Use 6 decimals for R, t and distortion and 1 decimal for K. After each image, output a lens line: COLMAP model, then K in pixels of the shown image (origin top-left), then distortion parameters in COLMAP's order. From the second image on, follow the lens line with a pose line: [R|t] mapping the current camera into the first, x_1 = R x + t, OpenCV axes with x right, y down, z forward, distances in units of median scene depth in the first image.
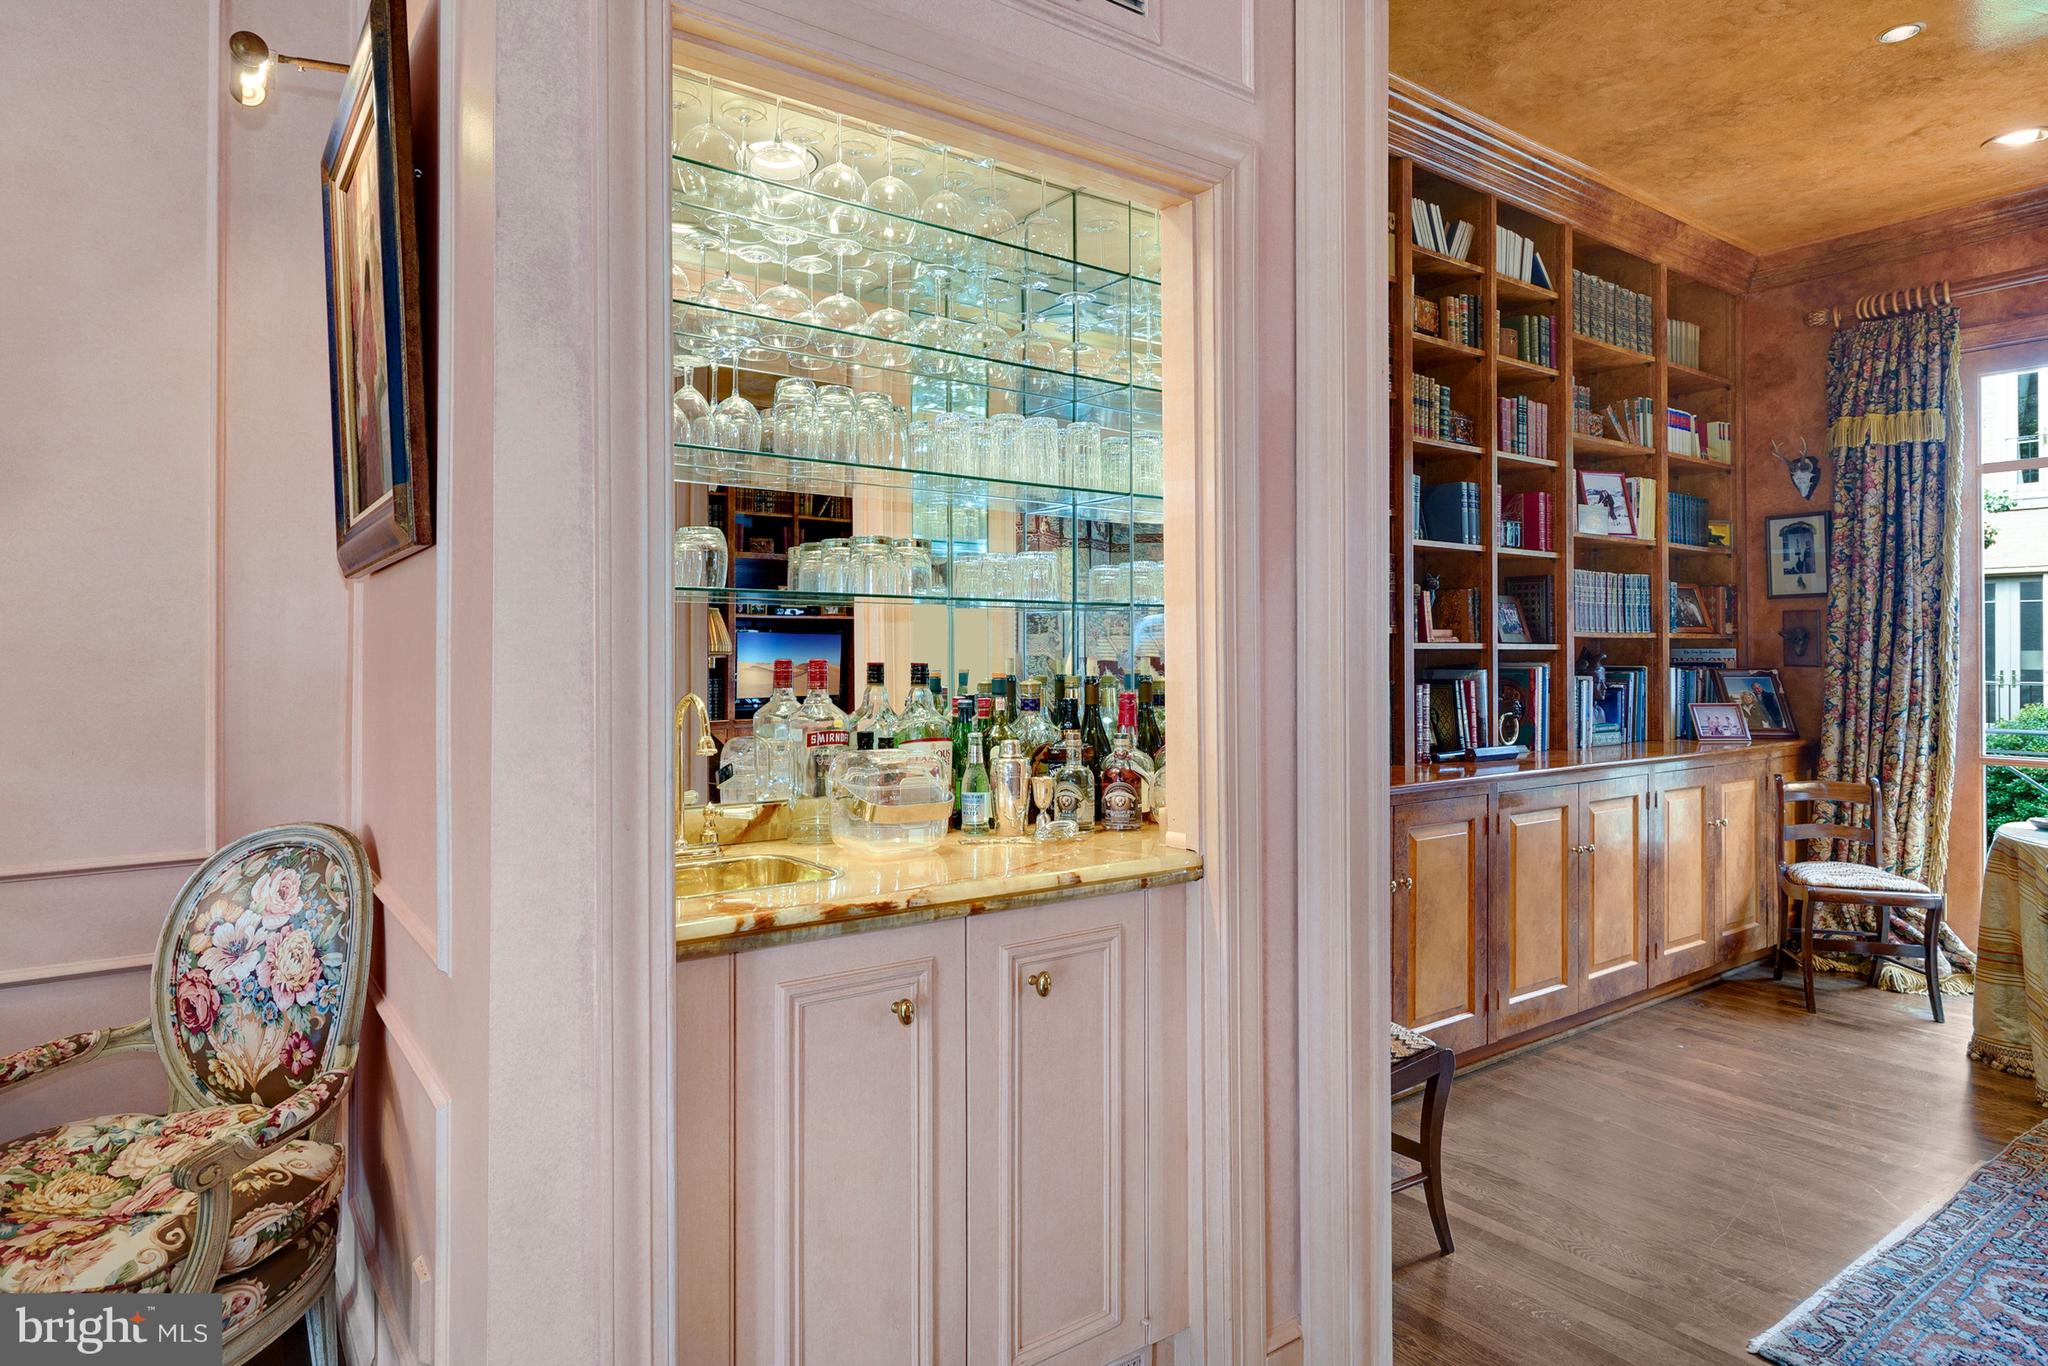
lens RADIAL K [[1170.7, 0, 1036.5], [0, 1170.7, 637.8], [0, 0, 1]] dist [0.002547, 0.000353]
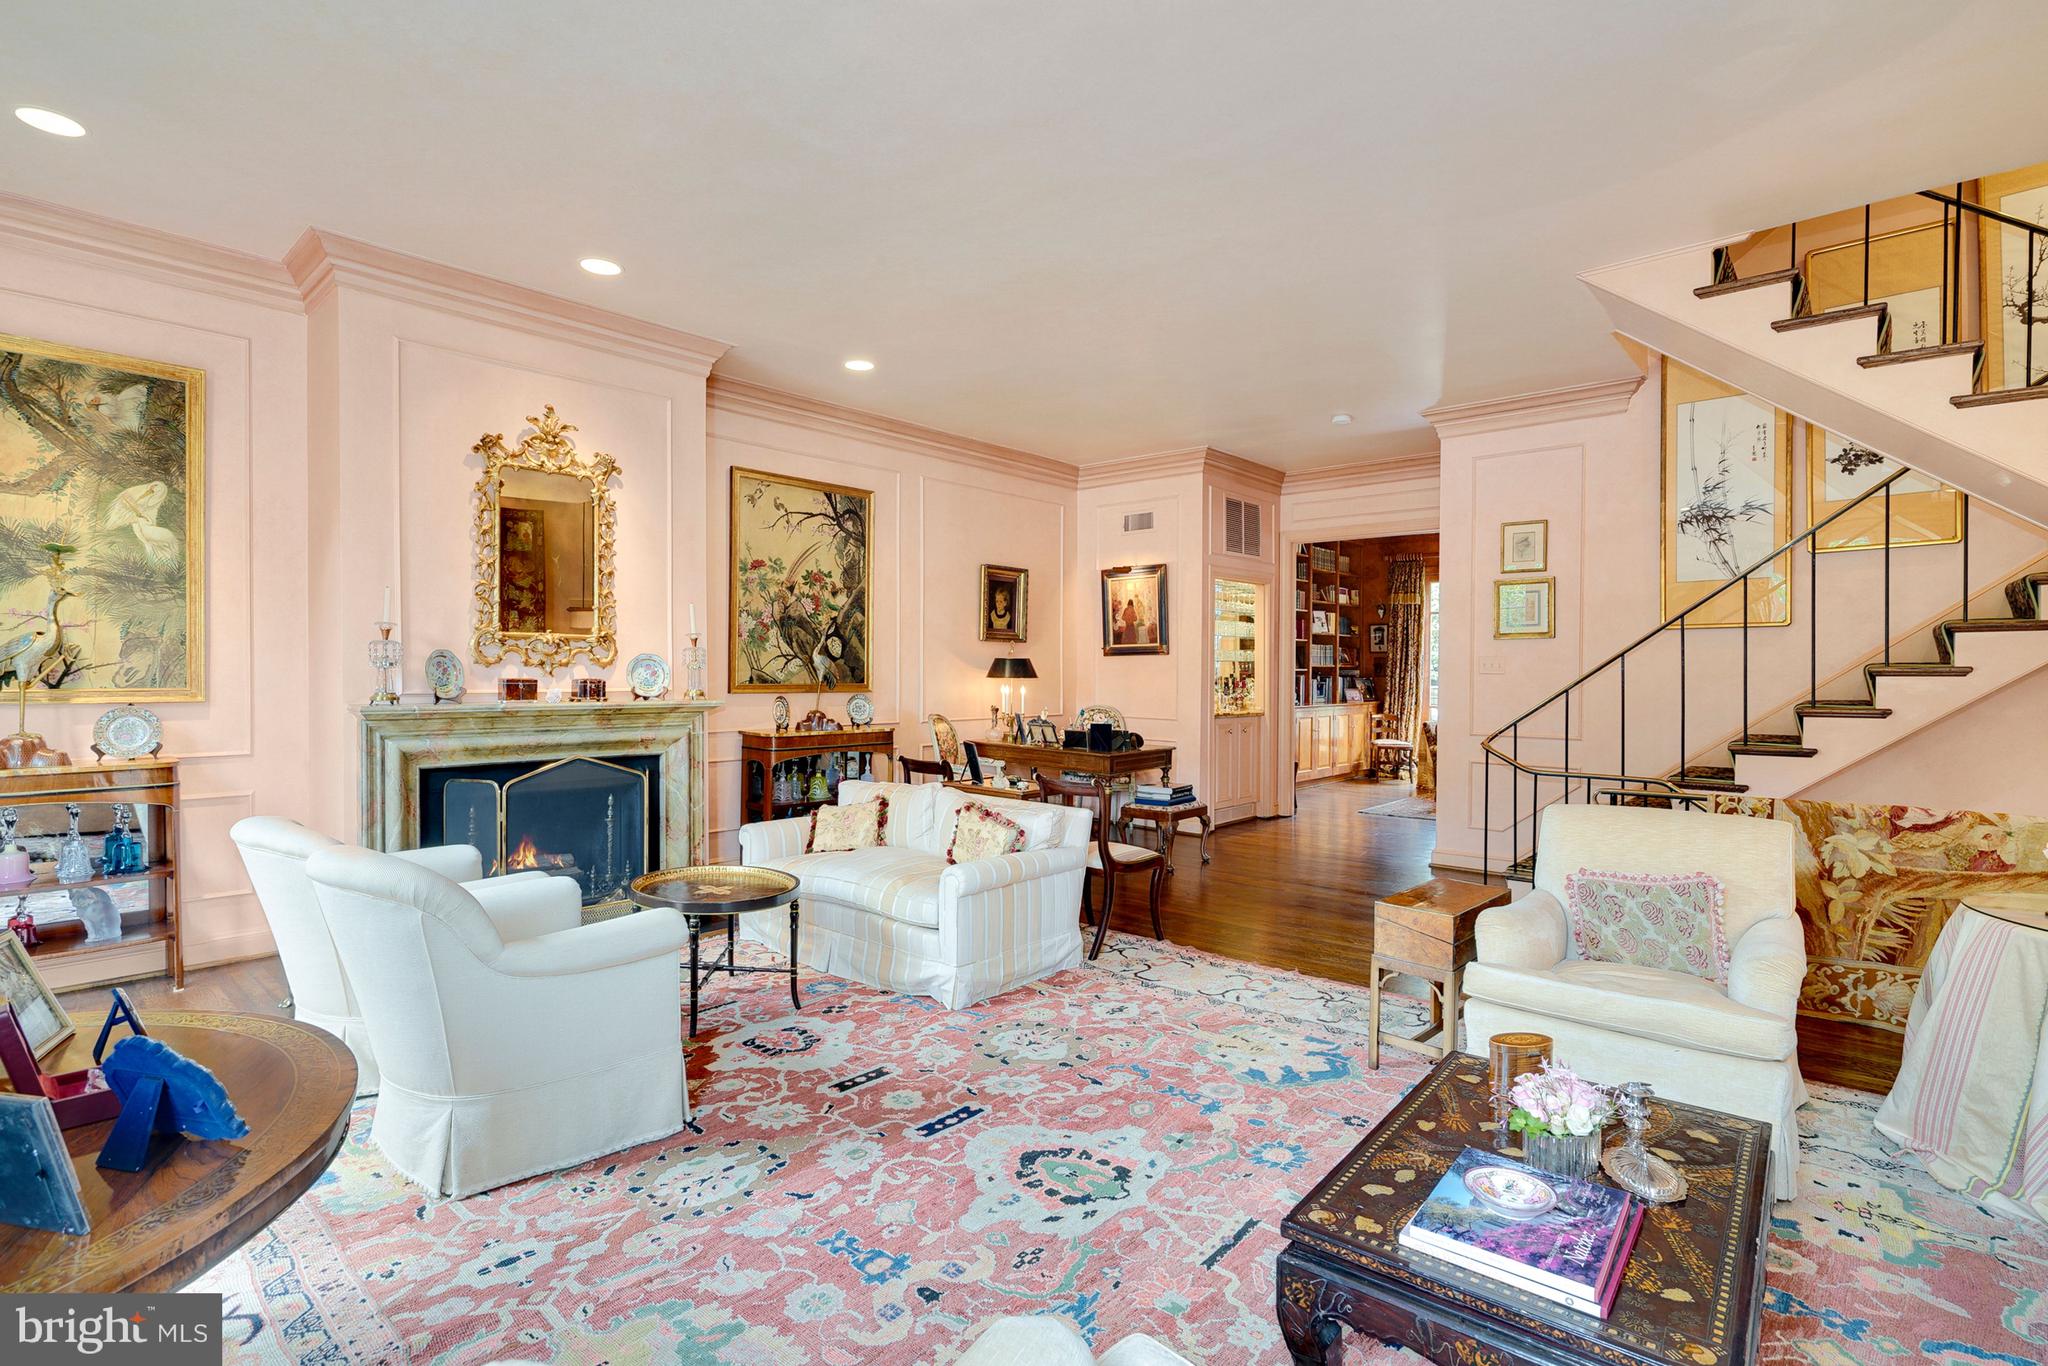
lens RADIAL K [[986.9, 0, 1034.3], [0, 986.9, 686.9], [0, 0, 1]] dist [-0.004369, -0.000241]
pose [[0.975472, 0.001417, 0.220120, -0.775436], [-0.007625, 0.999597, 0.027355, -0.011500], [-0.219993, -0.028362, 0.975089, -1.289658]]
